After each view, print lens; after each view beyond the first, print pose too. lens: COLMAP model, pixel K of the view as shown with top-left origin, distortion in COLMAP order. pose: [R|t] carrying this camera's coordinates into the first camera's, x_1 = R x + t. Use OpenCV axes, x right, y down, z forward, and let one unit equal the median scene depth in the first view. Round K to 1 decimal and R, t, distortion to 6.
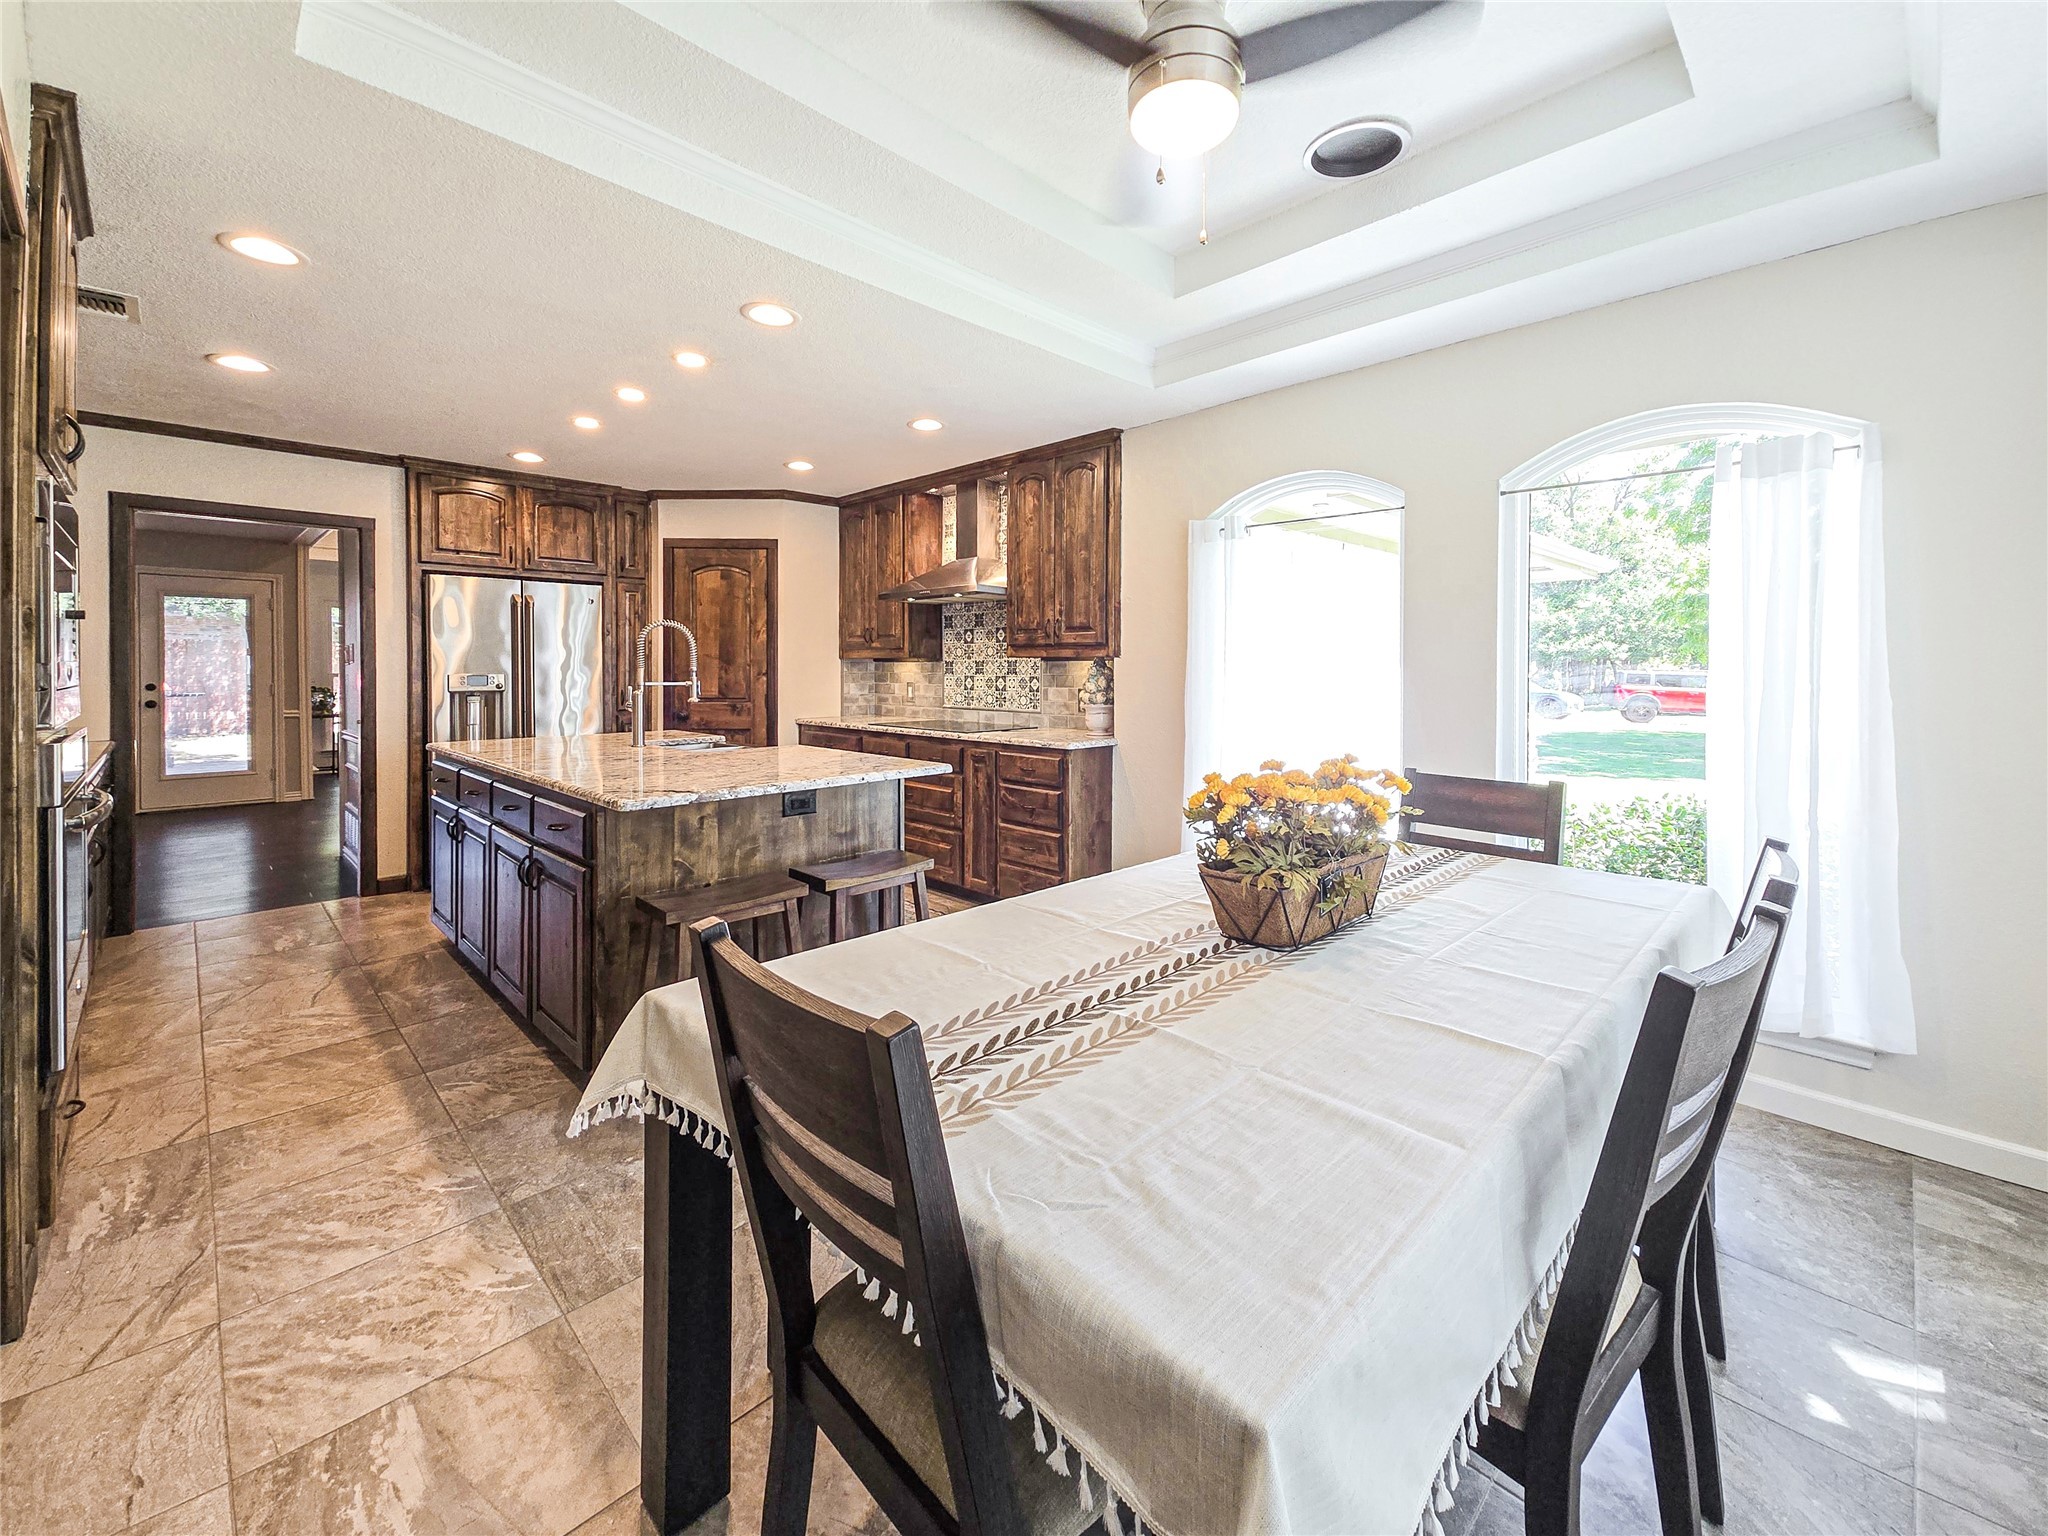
lens RADIAL K [[836.3, 0, 1017.3], [0, 836.3, 673.0], [0, 0, 1]] dist [0.033402, 0.000207]
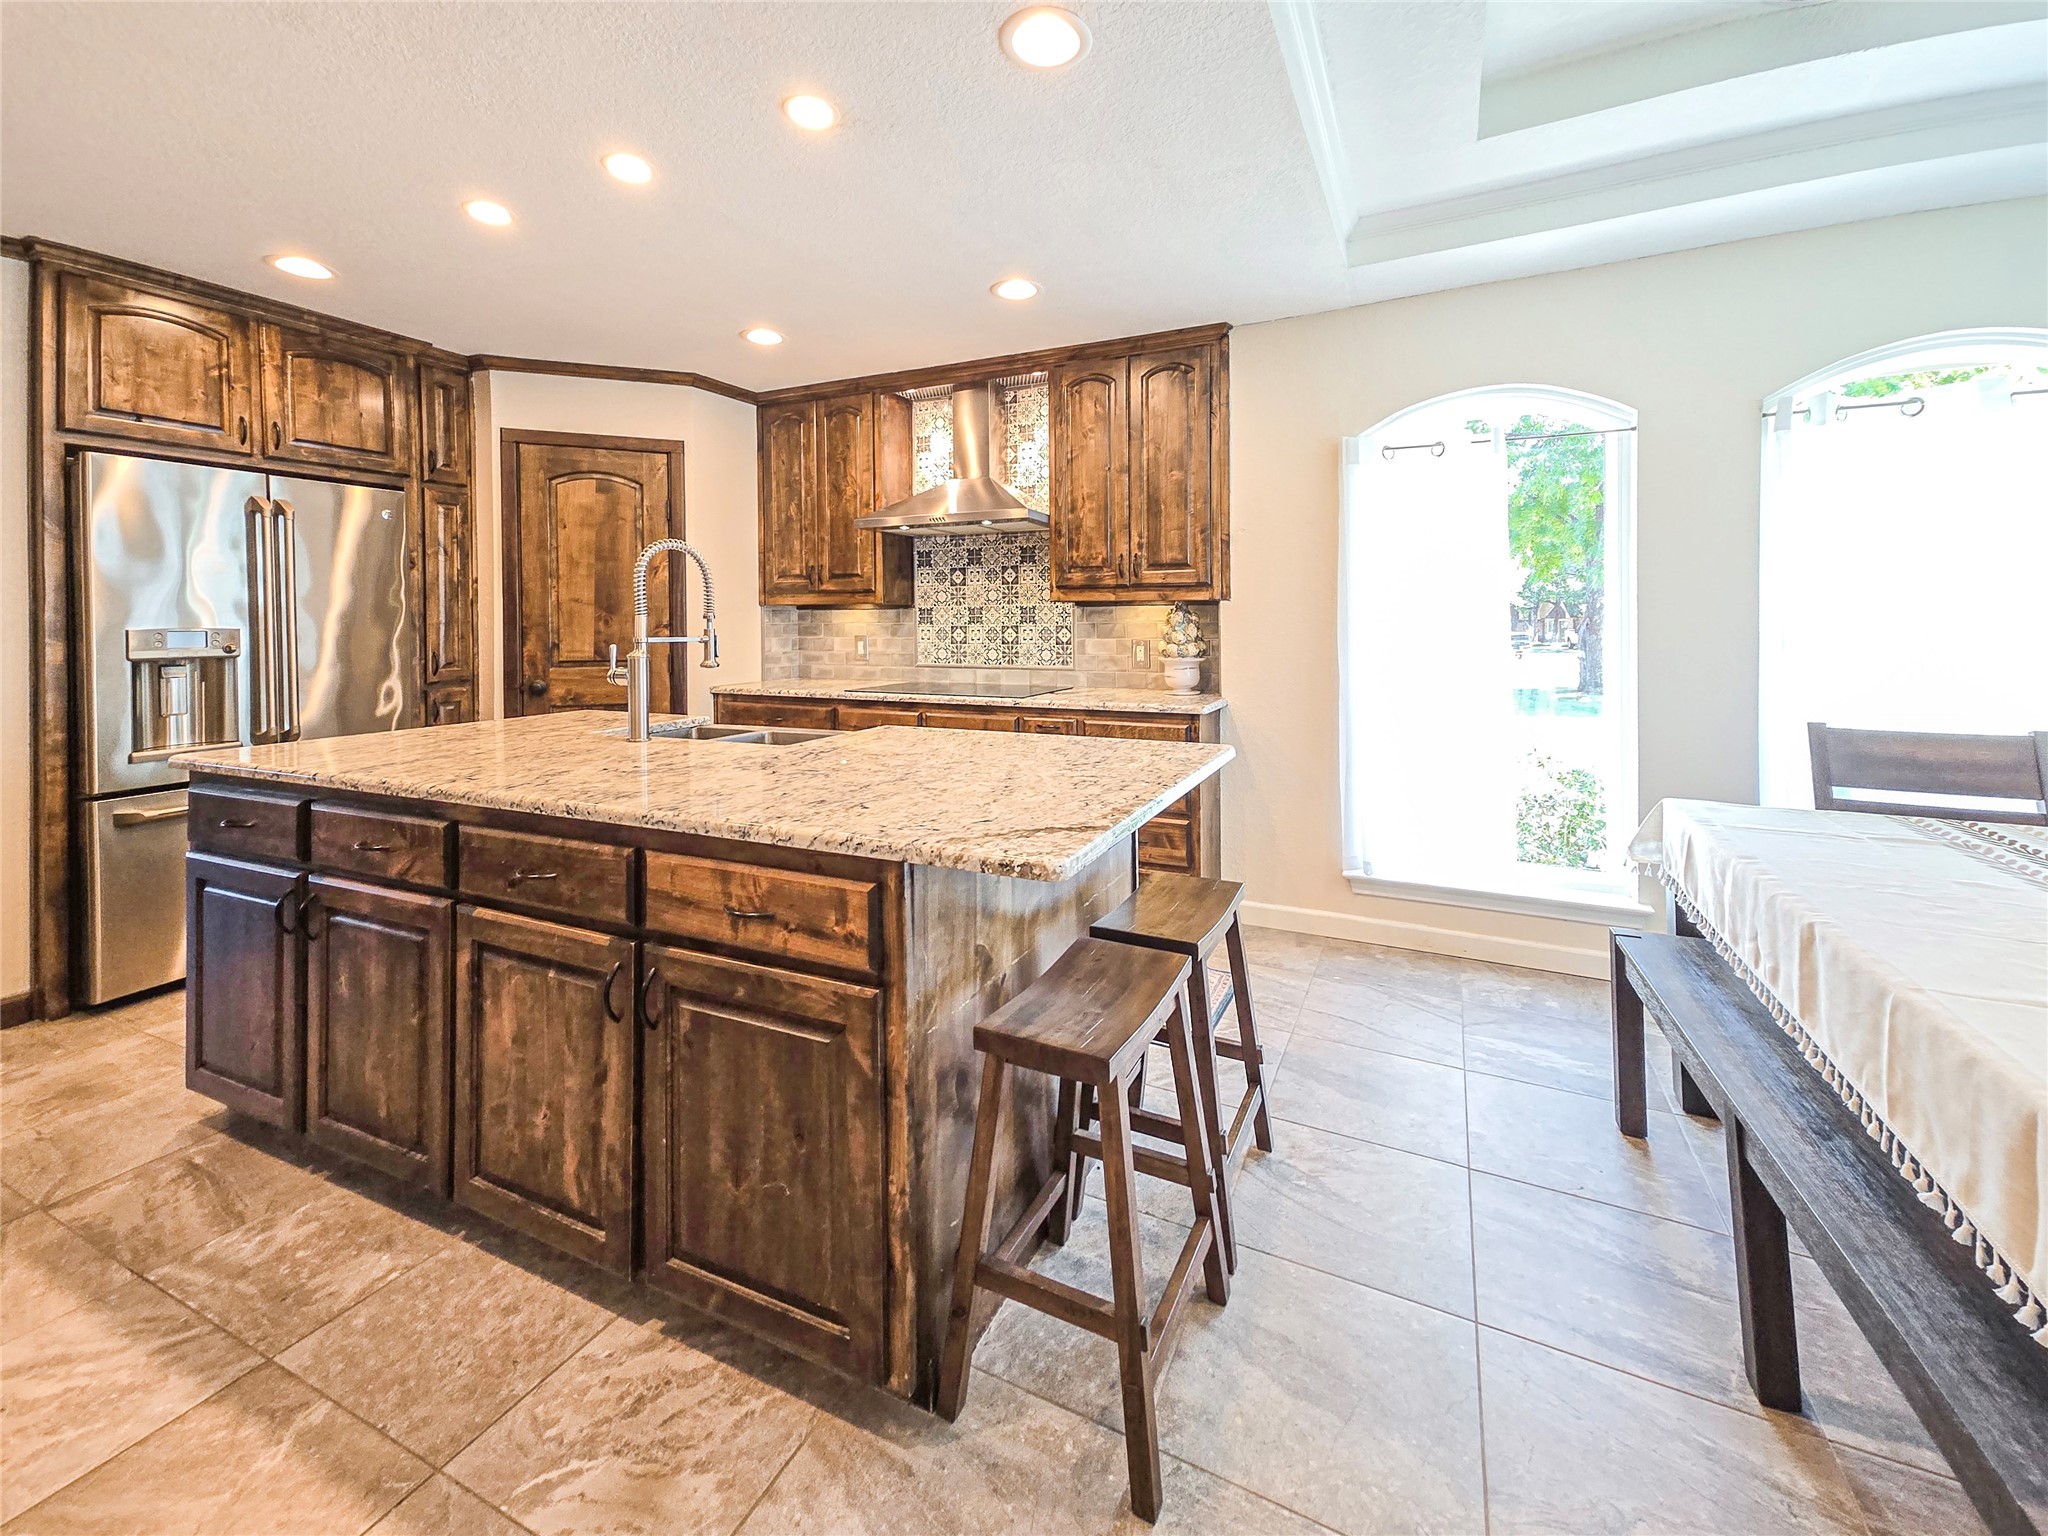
lens RADIAL K [[842.8, 0, 1035.4], [0, 842.8, 629.0], [0, 0, 1]] dist [0.027739, -0.000291]
pose [[0.937477, -0.009070, 0.347930, -0.286314], [0.008509, 0.999959, 0.003140, 0.004495], [-0.347944, 0.000017, 0.937515, 0.228122]]
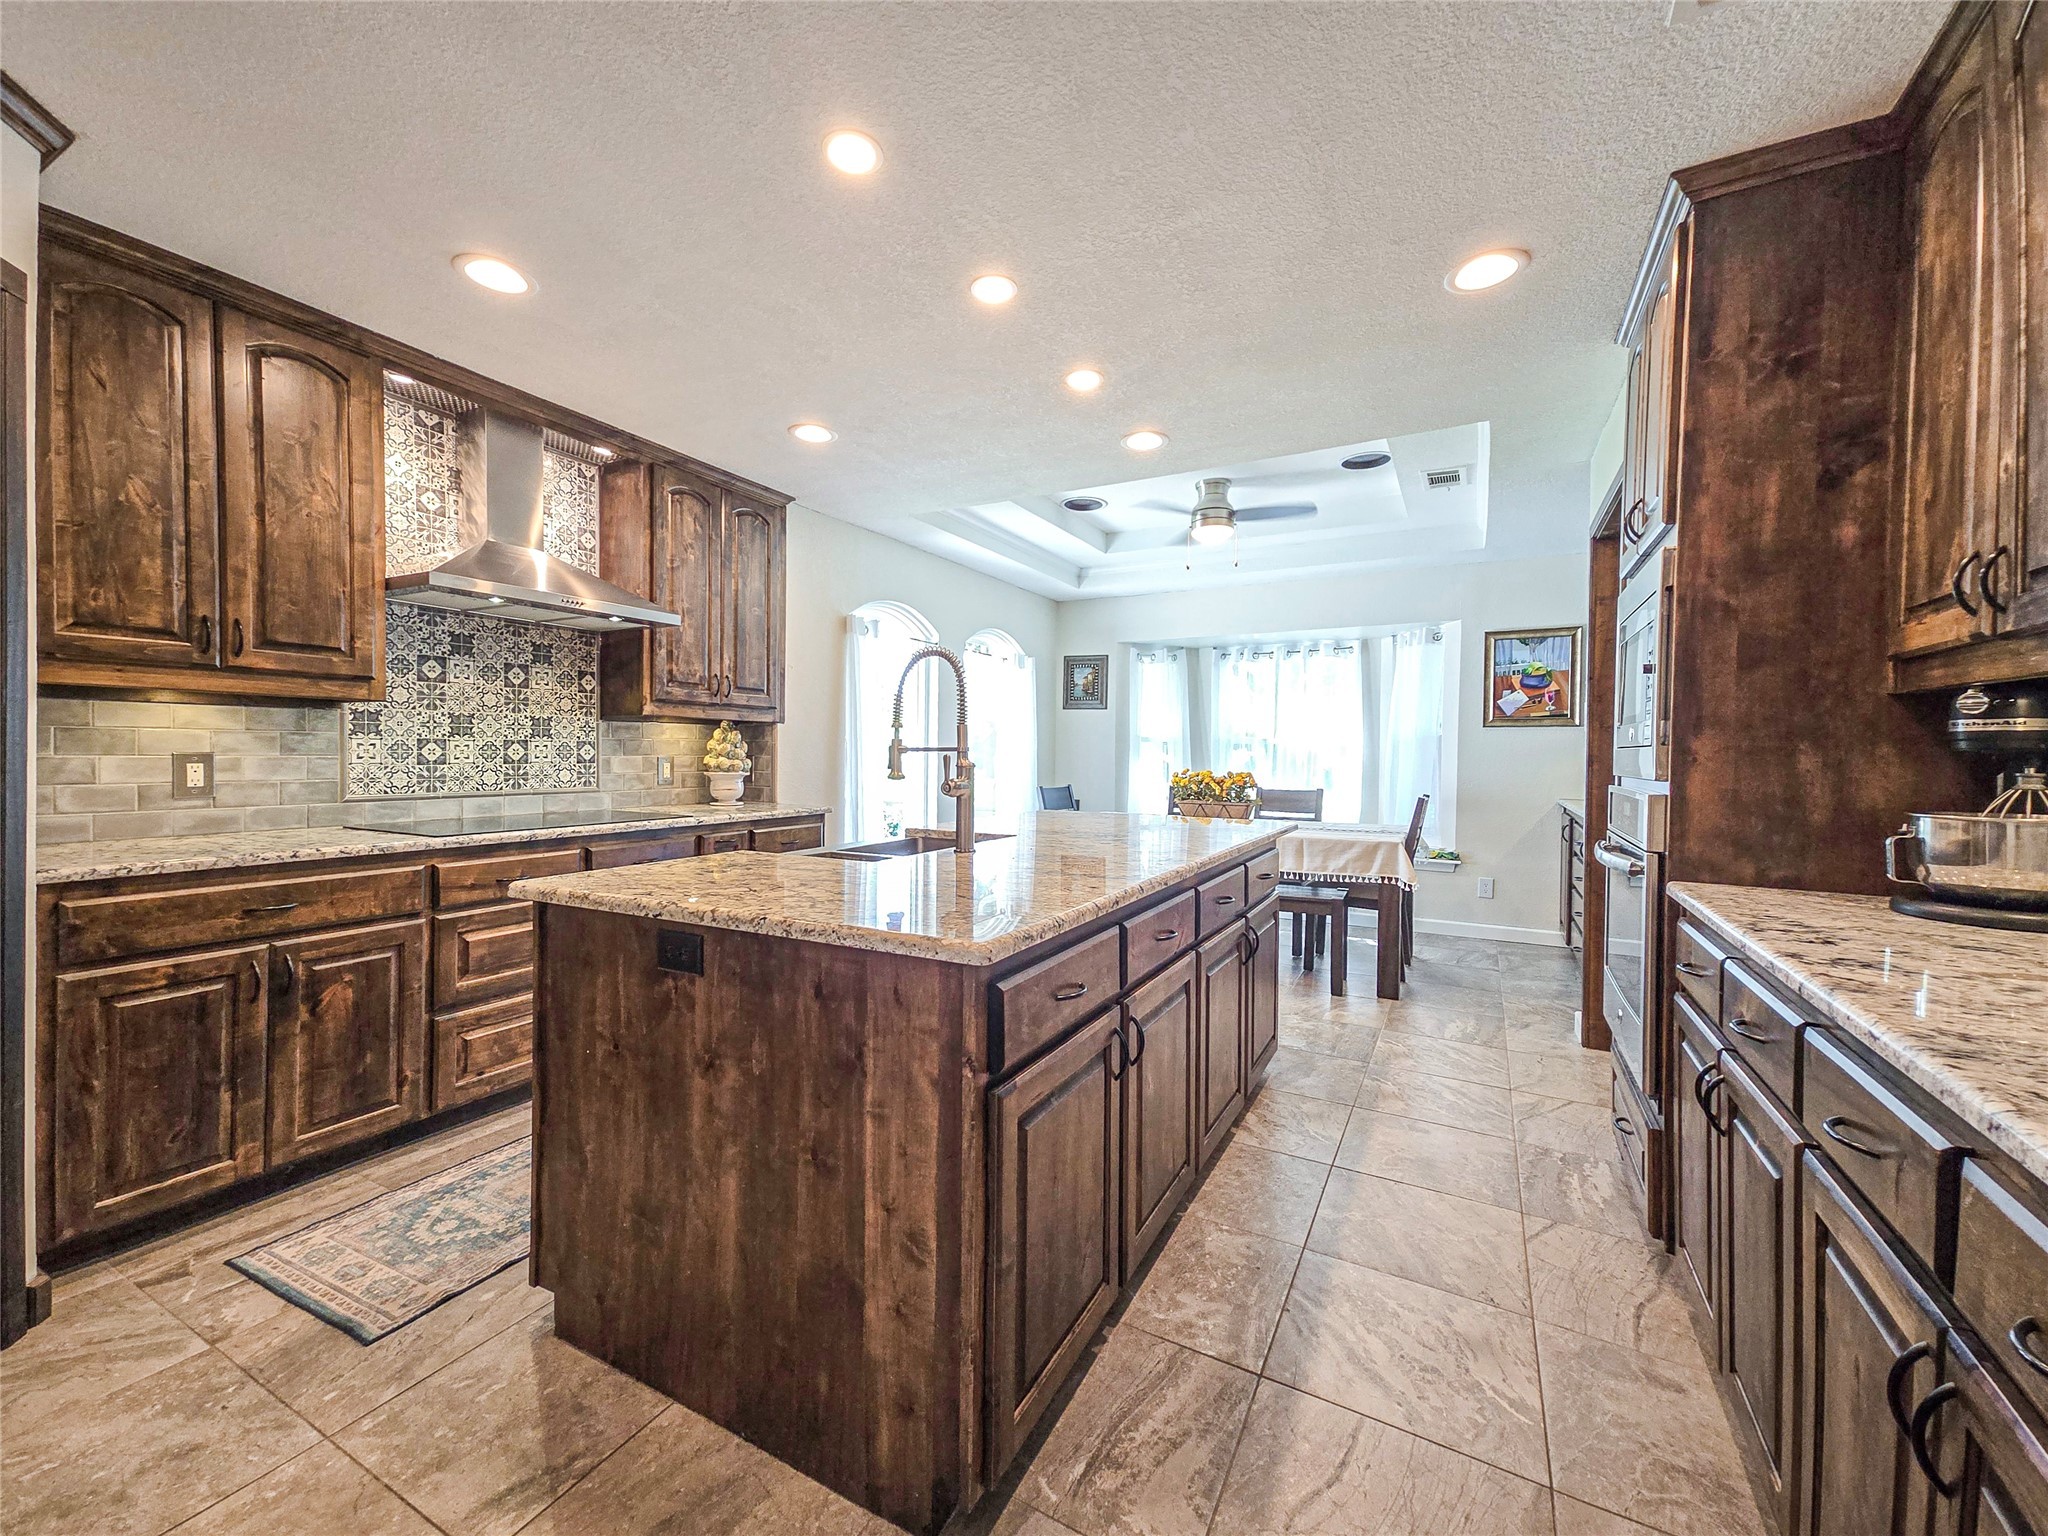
lens RADIAL K [[834.9, 0, 1024.0], [0, 834.9, 768.0], [0, 0, 1]] dist [0.035074, 0.000187]
pose [[-0.296870, -0.024988, 0.954591, -0.766163], [-0.004874, 0.999684, 0.024653, 0.007274], [-0.954905, 0.002666, -0.296898, 0.835551]]
